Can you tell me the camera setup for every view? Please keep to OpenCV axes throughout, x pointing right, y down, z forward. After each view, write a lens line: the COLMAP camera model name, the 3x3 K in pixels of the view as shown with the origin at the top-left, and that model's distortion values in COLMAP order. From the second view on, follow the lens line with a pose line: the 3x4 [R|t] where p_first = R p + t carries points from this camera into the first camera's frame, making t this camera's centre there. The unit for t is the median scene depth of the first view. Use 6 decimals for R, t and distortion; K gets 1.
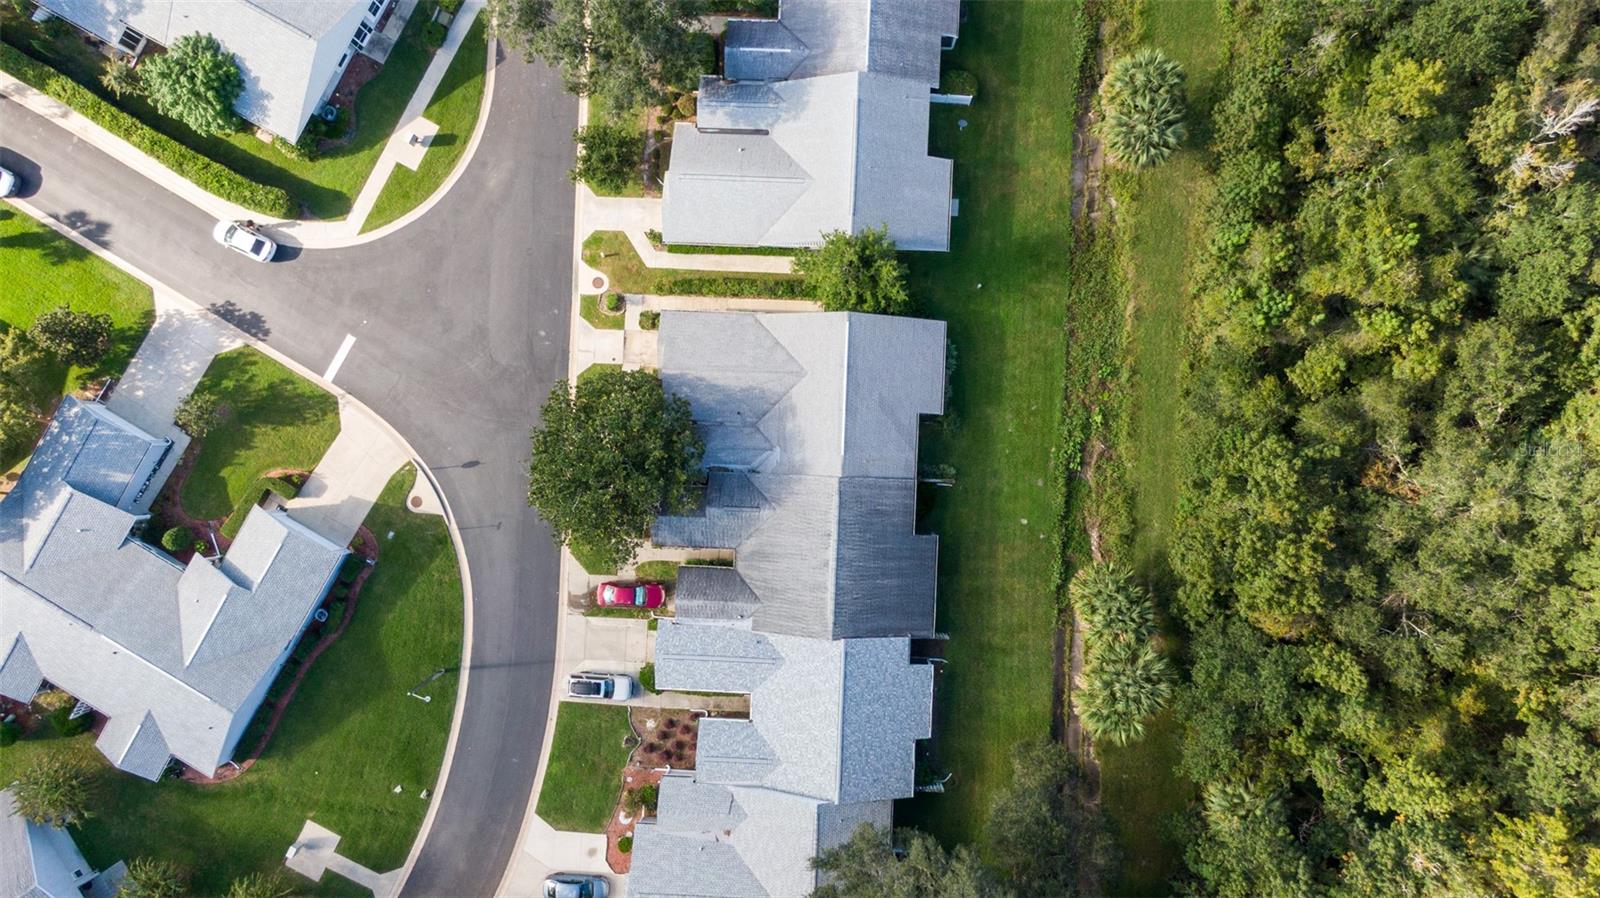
lens RADIAL K [[1140.6, 0, 800.0], [0, 1140.6, 449.0], [0, 0, 1]] dist [0.048396, -0.090171]
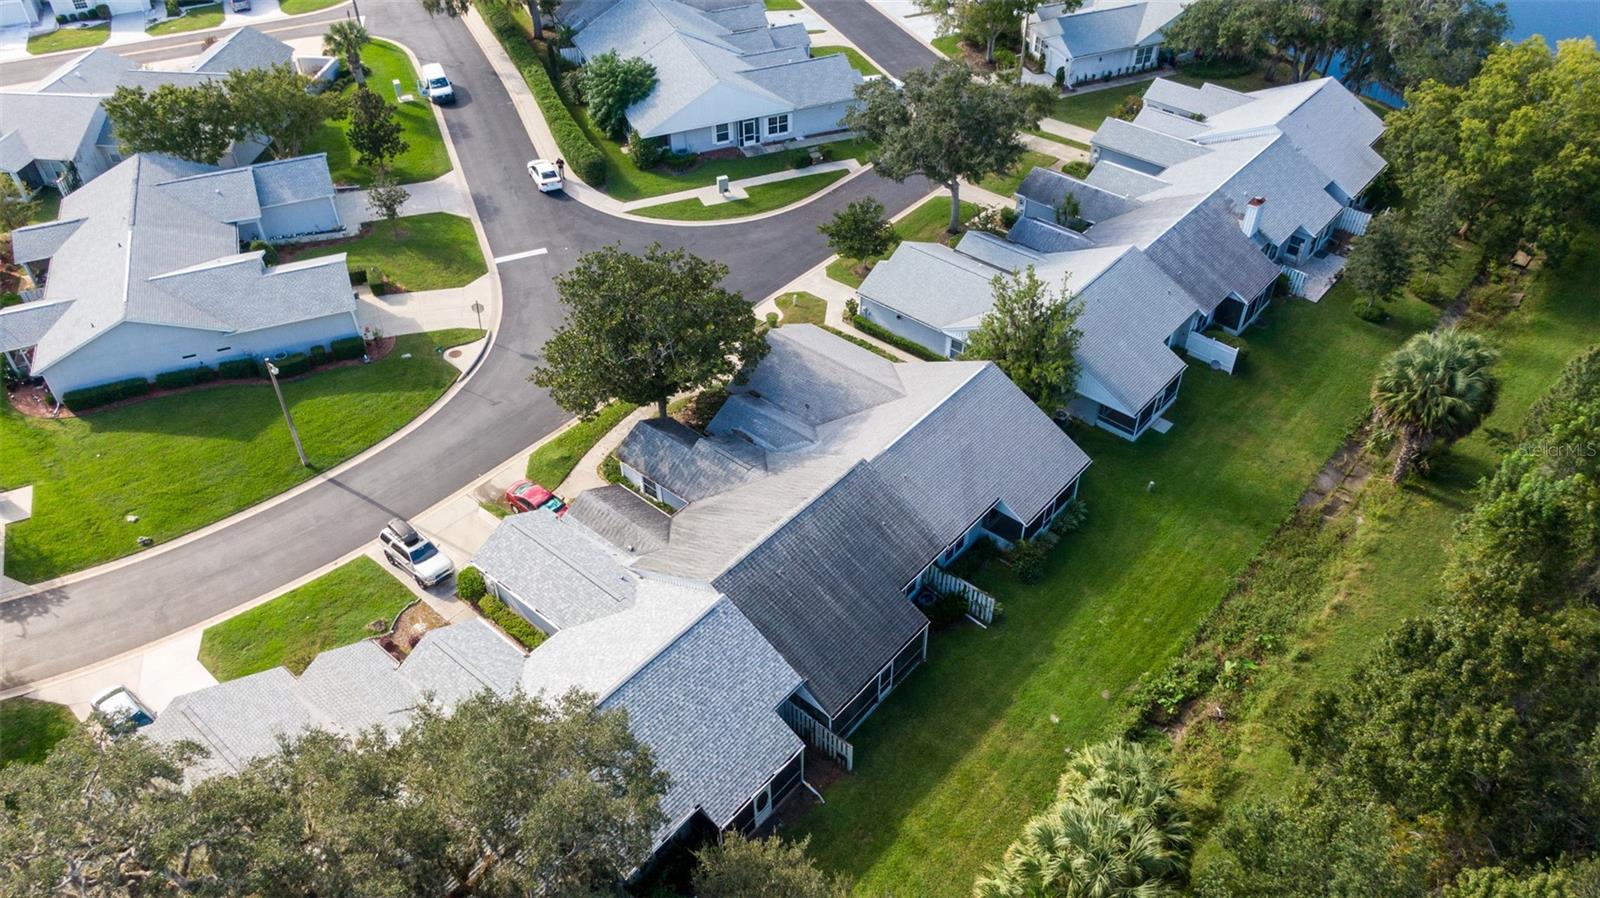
lens RADIAL K [[1140.6, 0, 800.0], [0, 1140.6, 449.0], [0, 0, 1]] dist [0.048396, -0.090171]
pose [[0.785339, 0.427800, -0.447470, 0.302892], [-0.618745, 0.519167, -0.589593, 0.444038], [-0.019915, 0.739900, 0.672422, 0.459854]]
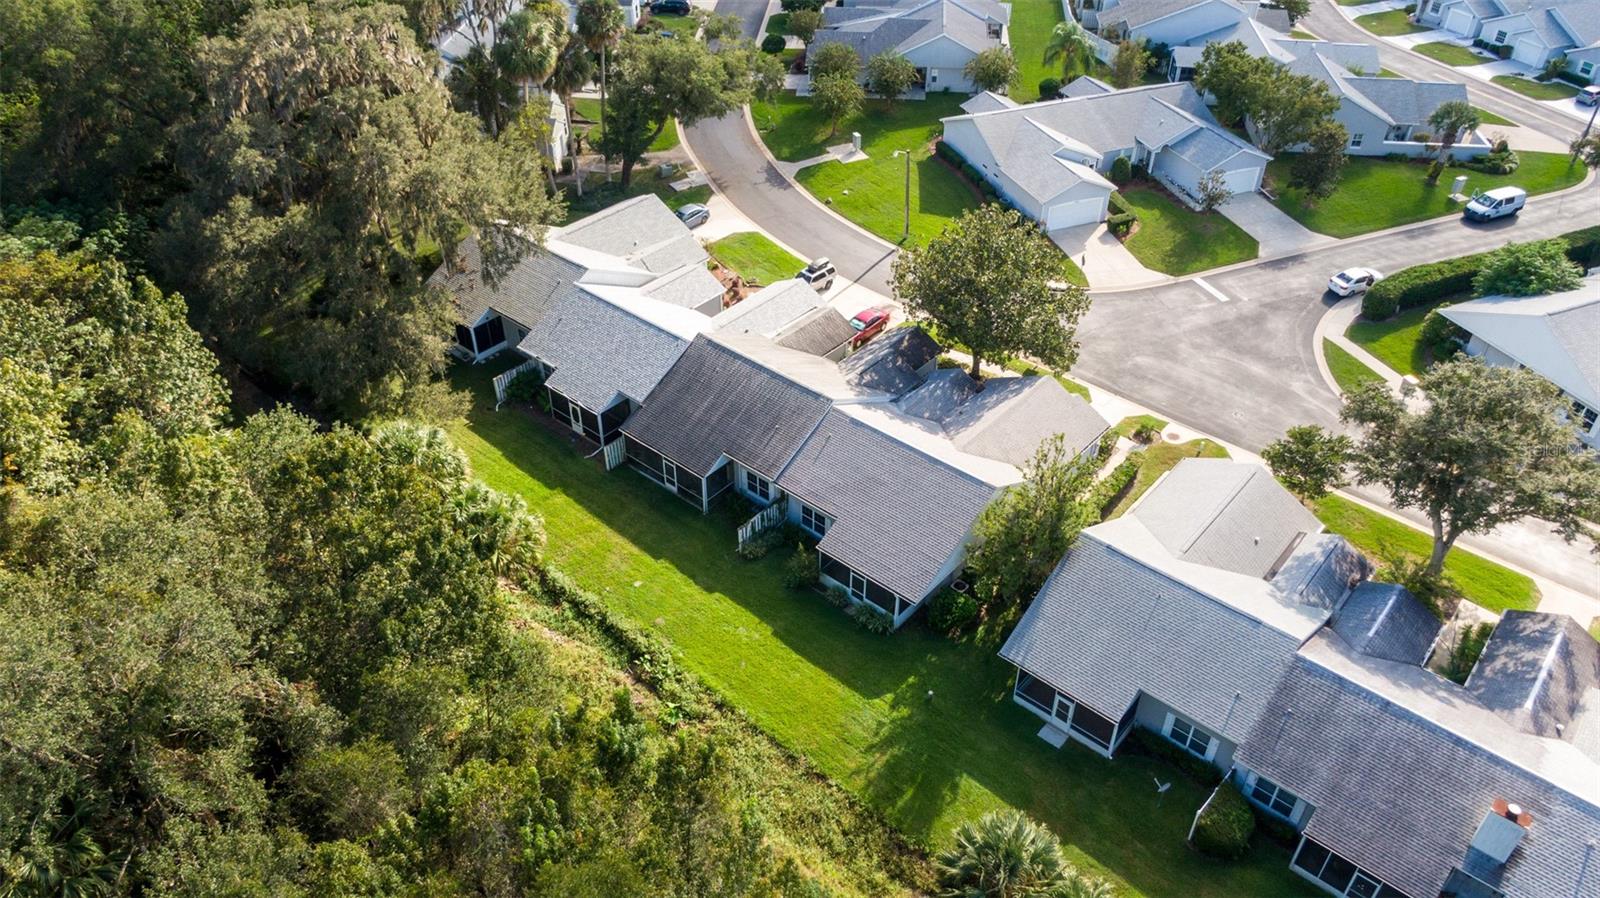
lens RADIAL K [[1140.6, 0, 800.0], [0, 1140.6, 449.0], [0, 0, 1]] dist [0.048396, -0.090171]
pose [[-0.621368, 0.508335, -0.596236, 0.532375], [-0.783275, -0.384002, 0.488900, -0.355874], [0.019569, 0.770803, 0.636772, 0.444150]]
